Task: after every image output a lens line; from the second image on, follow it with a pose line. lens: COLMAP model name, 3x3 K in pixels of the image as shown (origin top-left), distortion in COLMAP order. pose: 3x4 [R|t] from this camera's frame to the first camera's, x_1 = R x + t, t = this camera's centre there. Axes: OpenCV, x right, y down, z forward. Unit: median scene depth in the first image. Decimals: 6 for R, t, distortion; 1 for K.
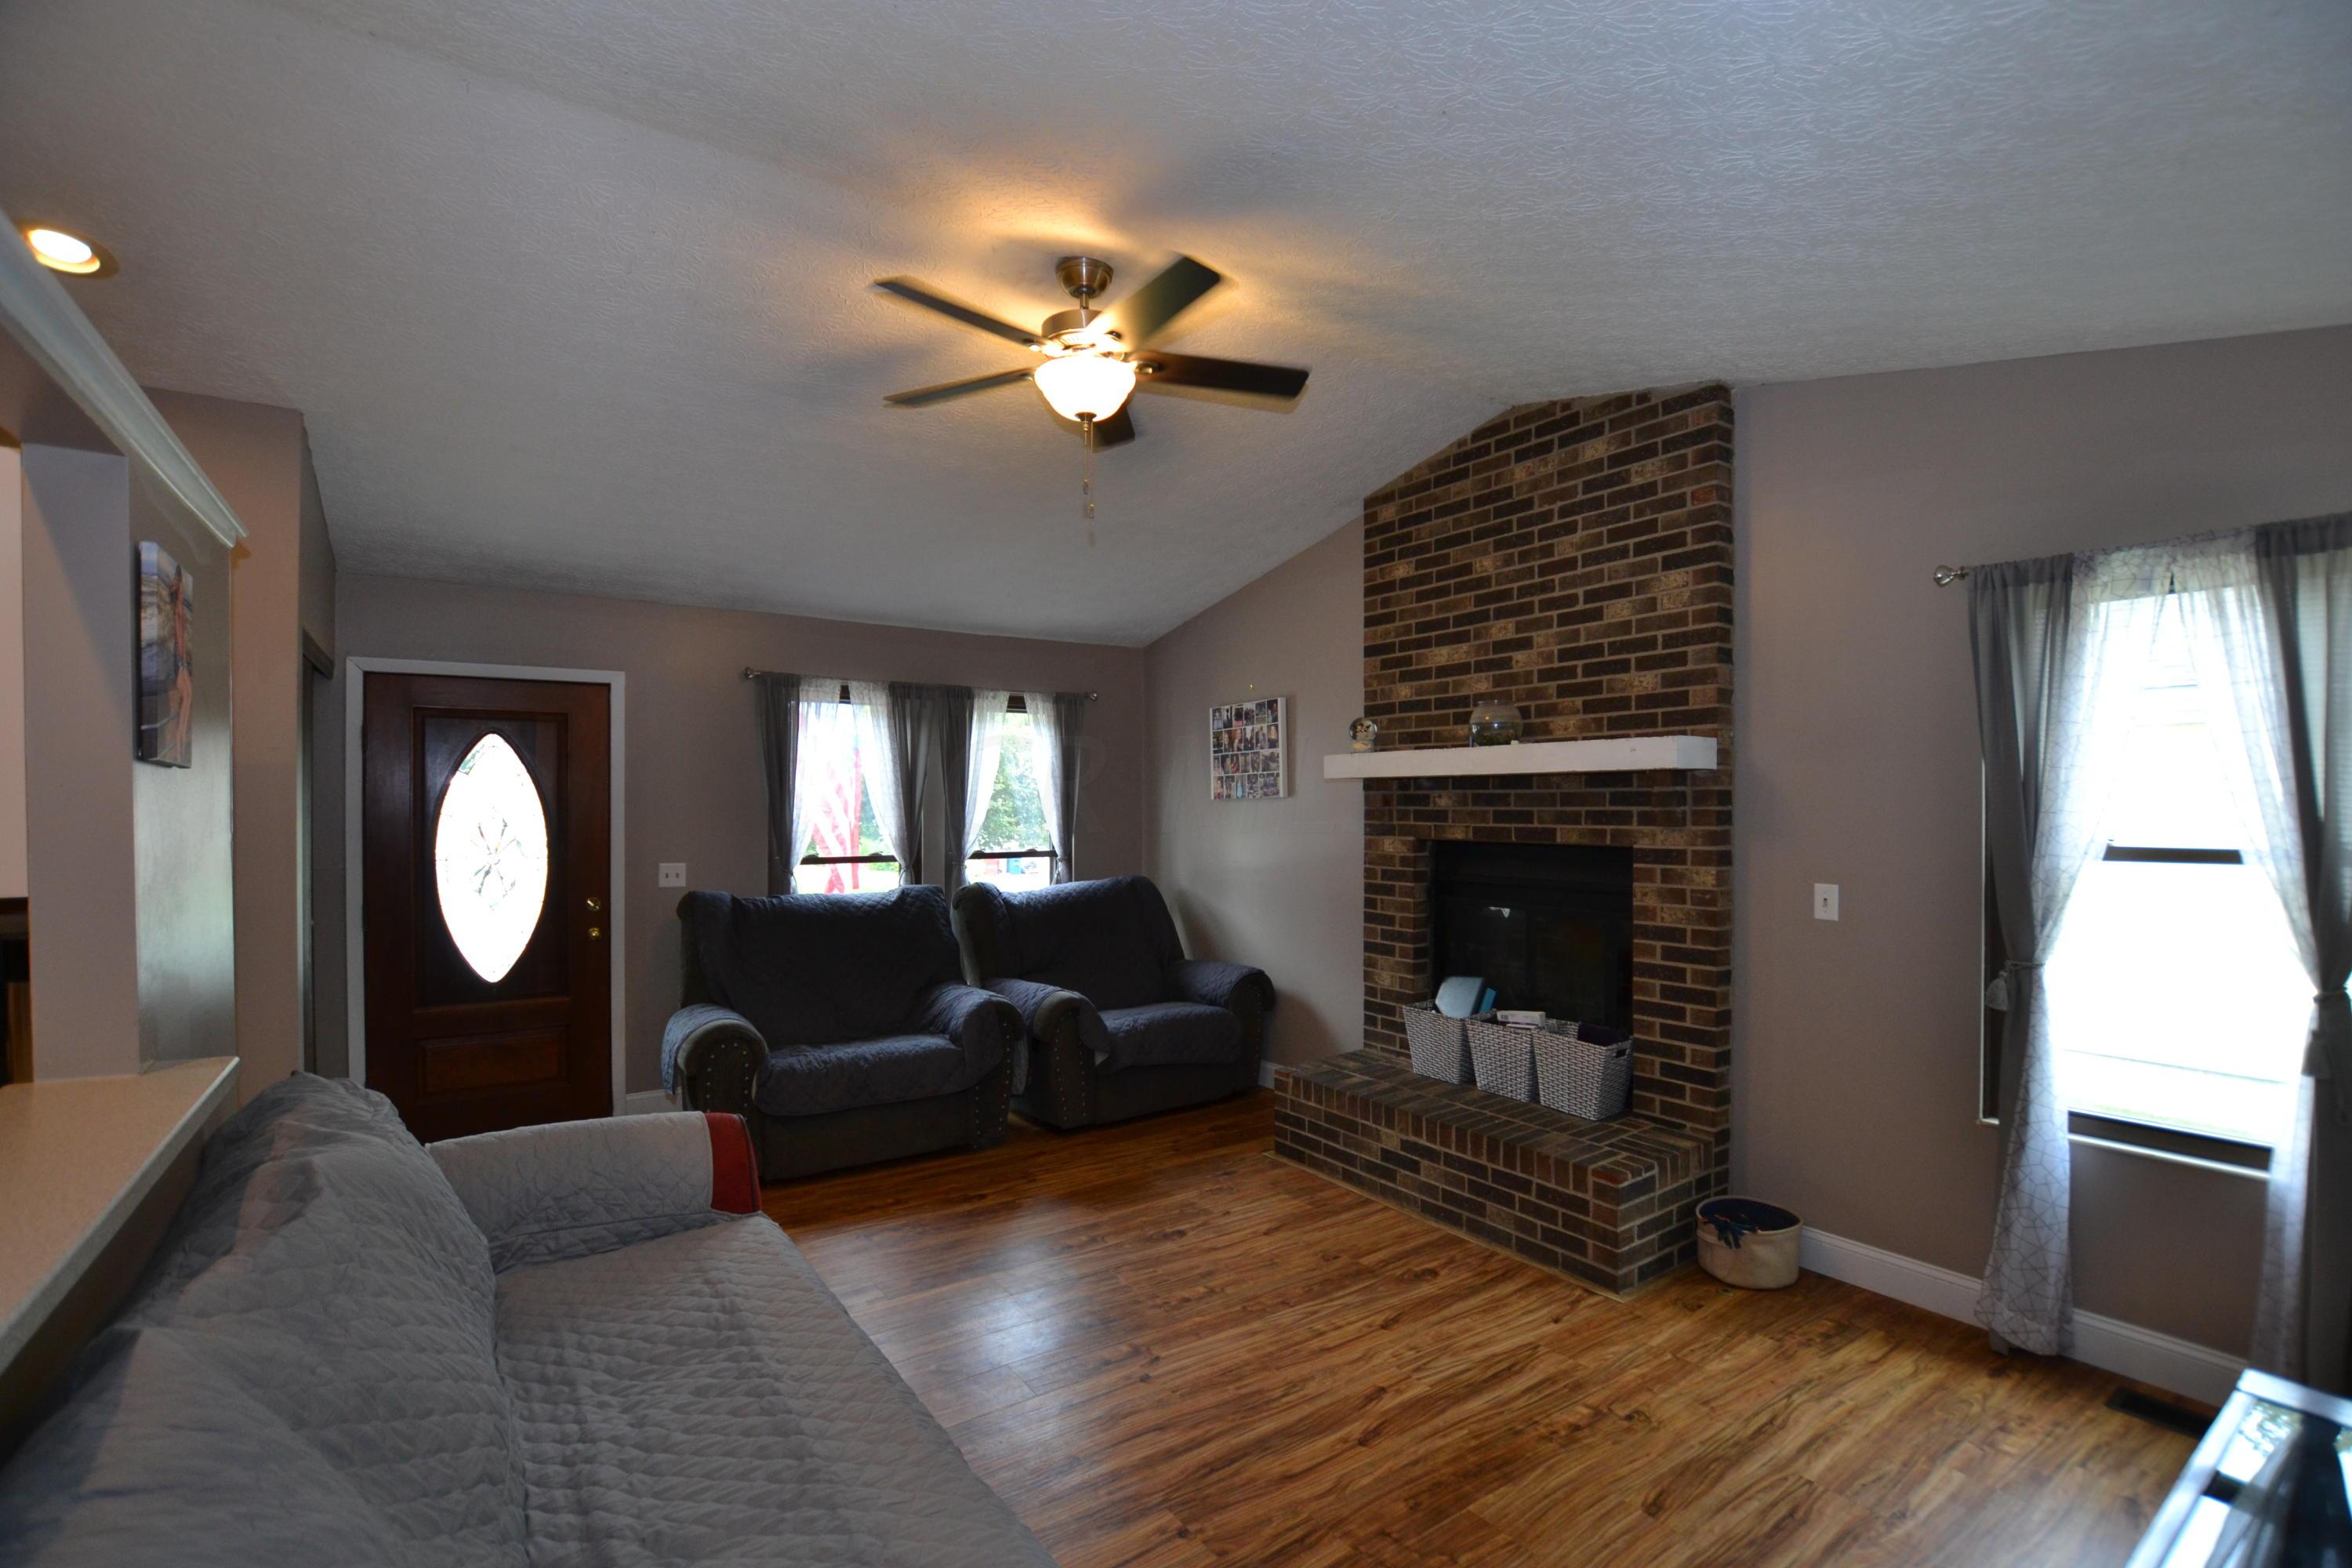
lens RADIAL K [[1049.8, 0, 1191.5], [0, 1049.8, 809.1], [0, 0, 1]] dist [-0.039443, 0.007723]
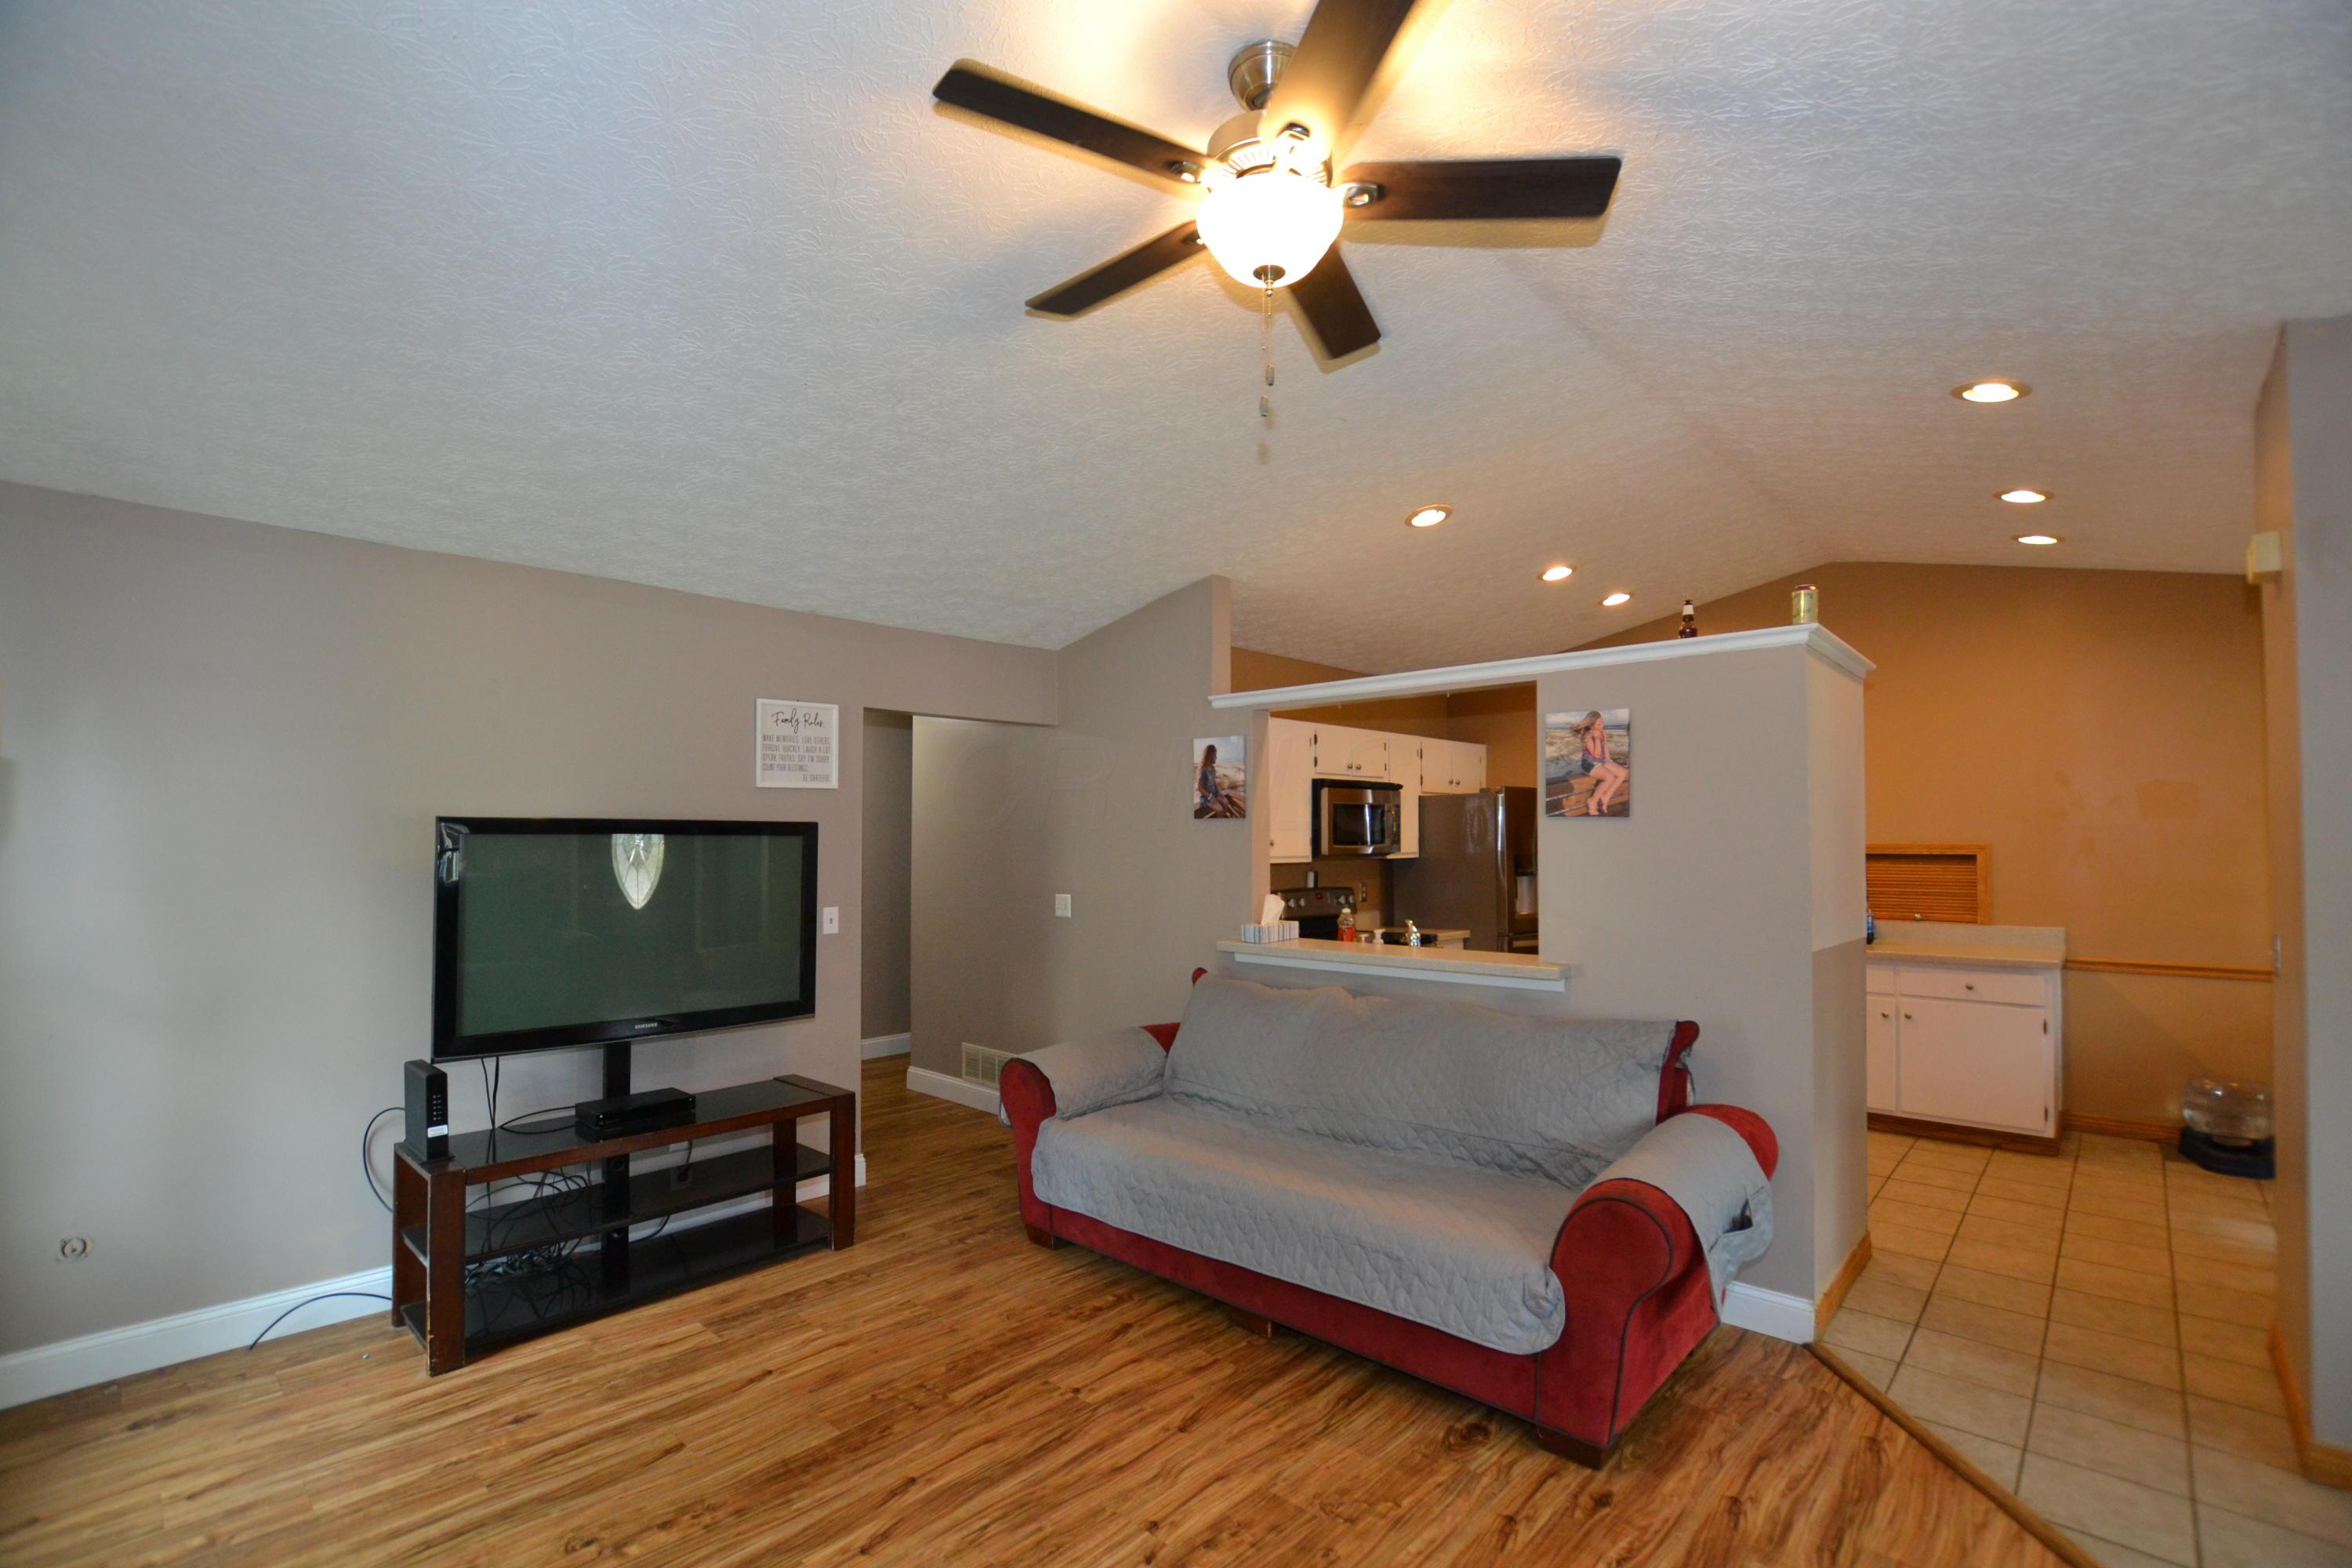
lens RADIAL K [[1049.8, 0, 1191.5], [0, 1049.8, 809.1], [0, 0, 1]] dist [-0.039443, 0.007723]
pose [[-0.977217, -0.001853, -0.212234, 0.067307], [0.002220, 0.999818, -0.018953, -0.009237], [0.212231, -0.018993, -0.977035, 1.207774]]
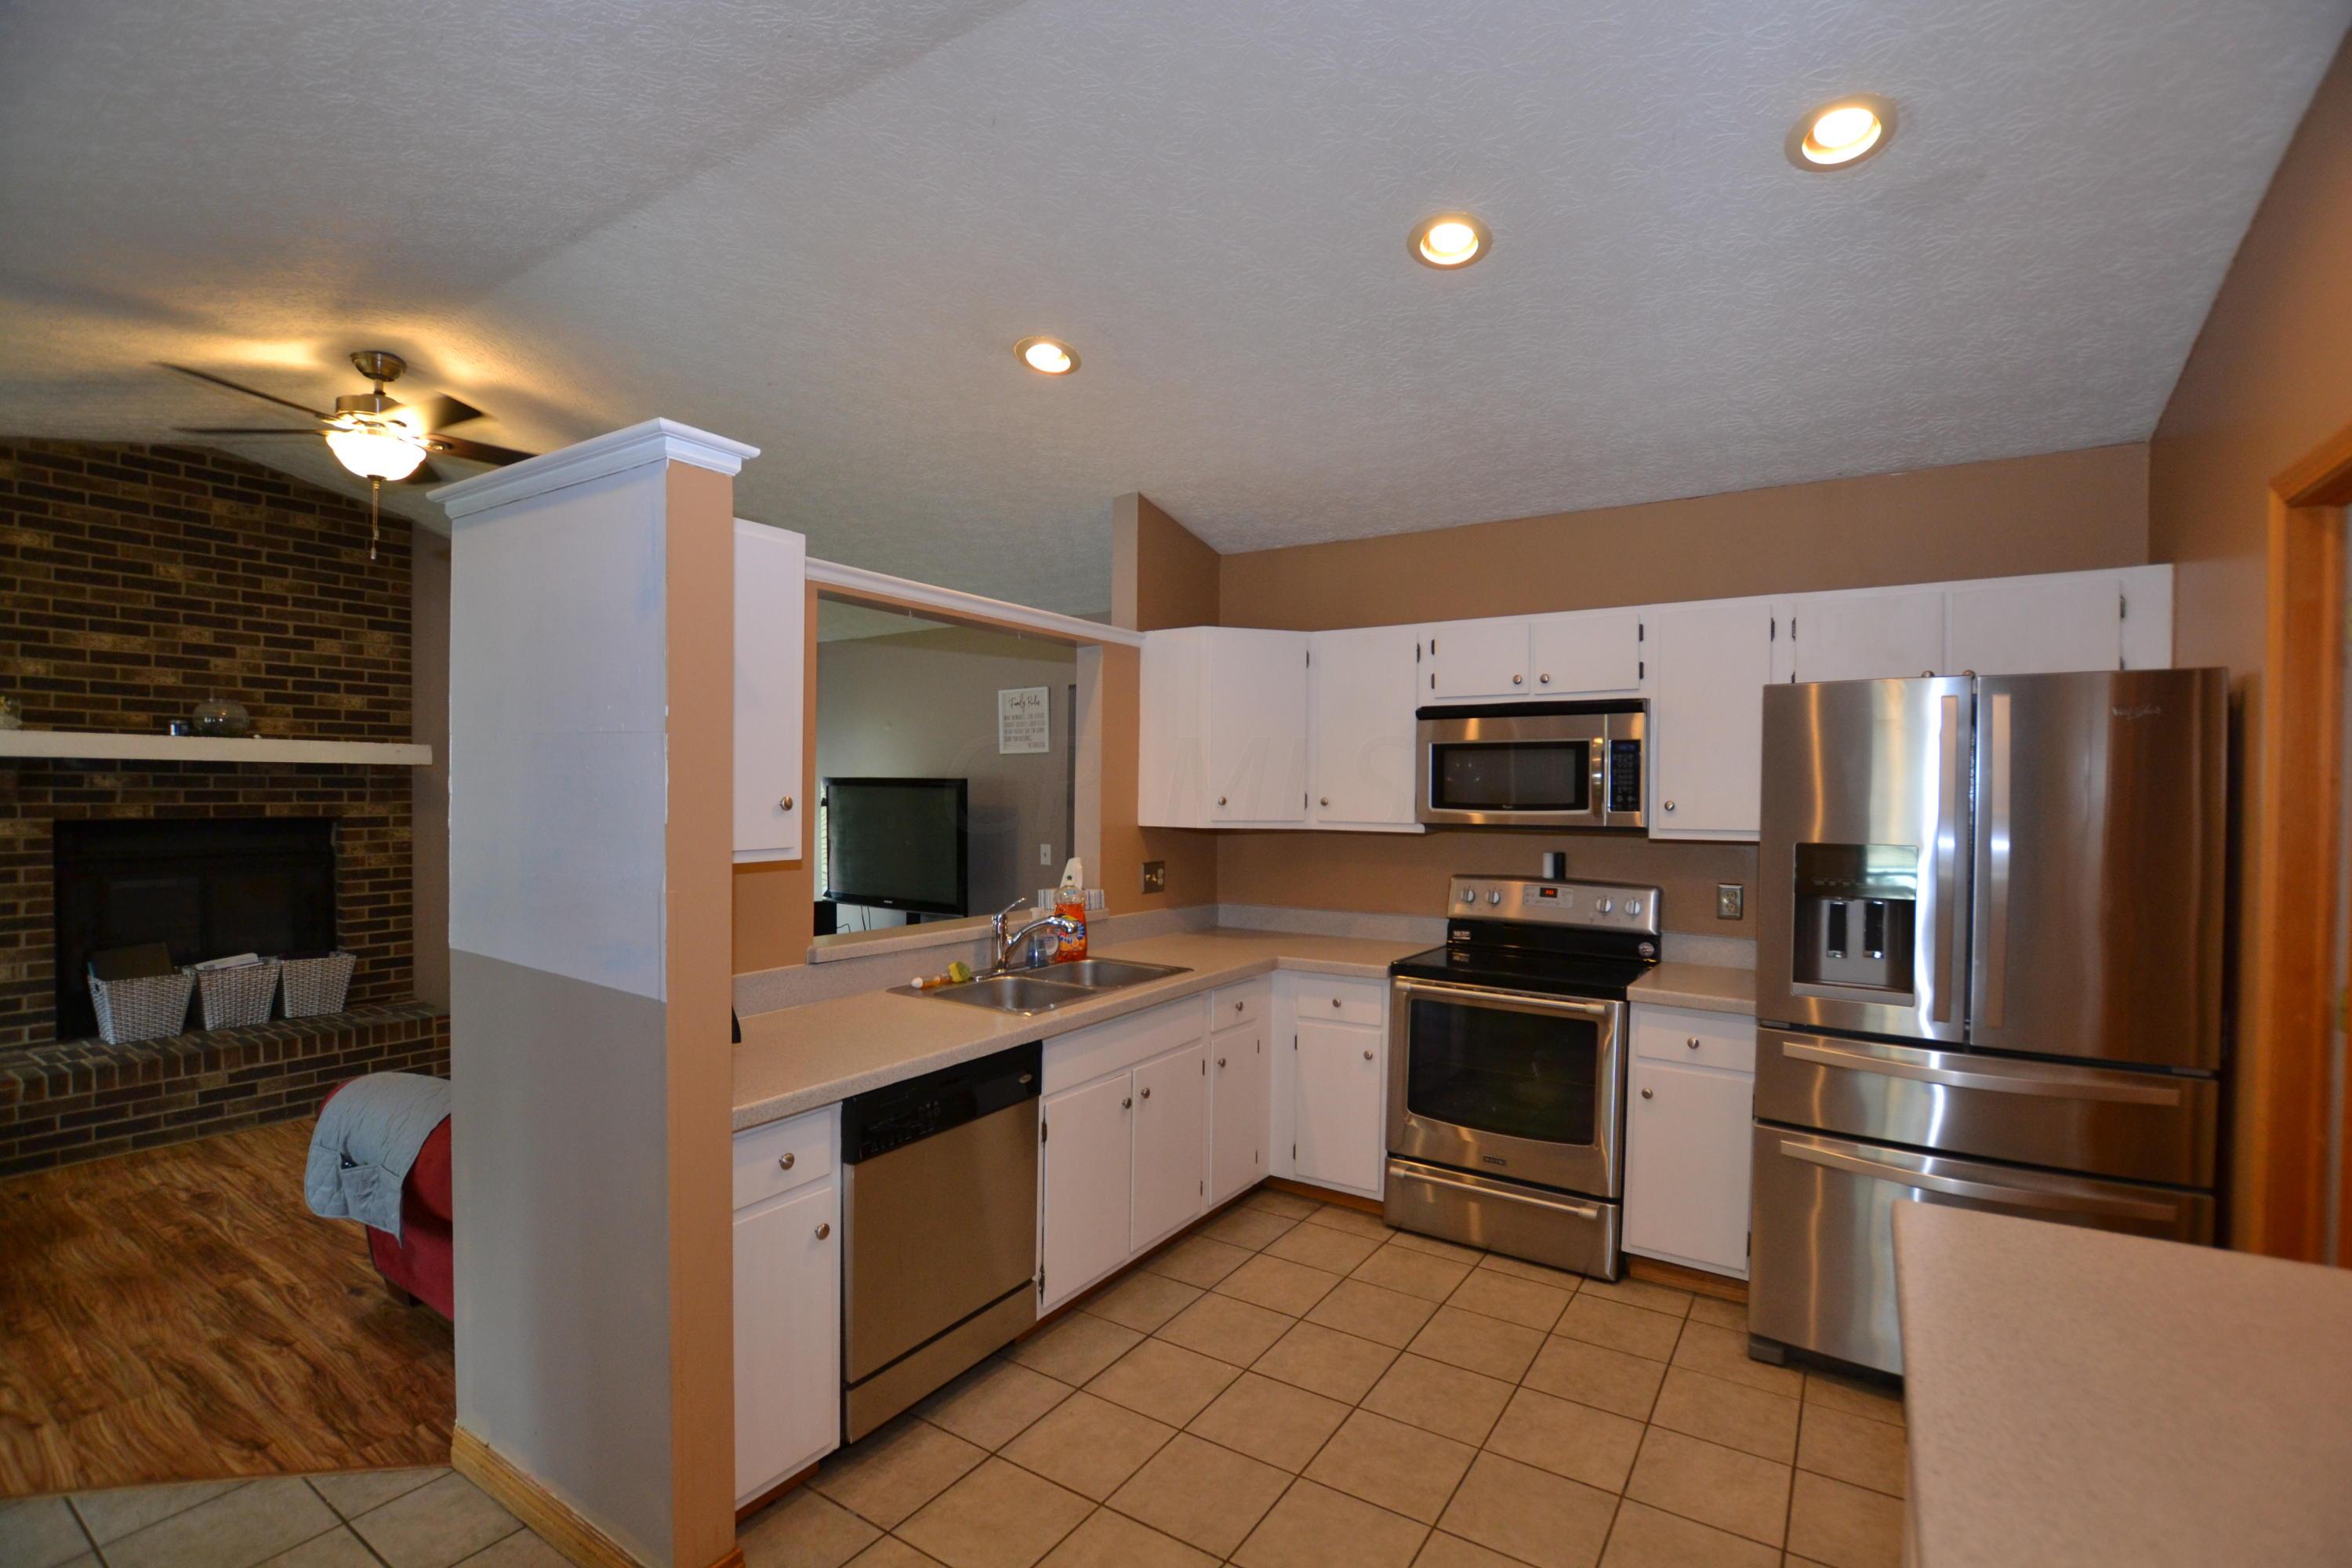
lens RADIAL K [[1049.8, 0, 1191.5], [0, 1049.8, 809.1], [0, 0, 1]] dist [-0.039443, 0.007723]
pose [[-0.376182, -0.017999, 0.926371, -1.182445], [-0.002789, 0.999829, 0.018294, -0.002389], [-0.926541, 0.004299, -0.376168, 0.409570]]
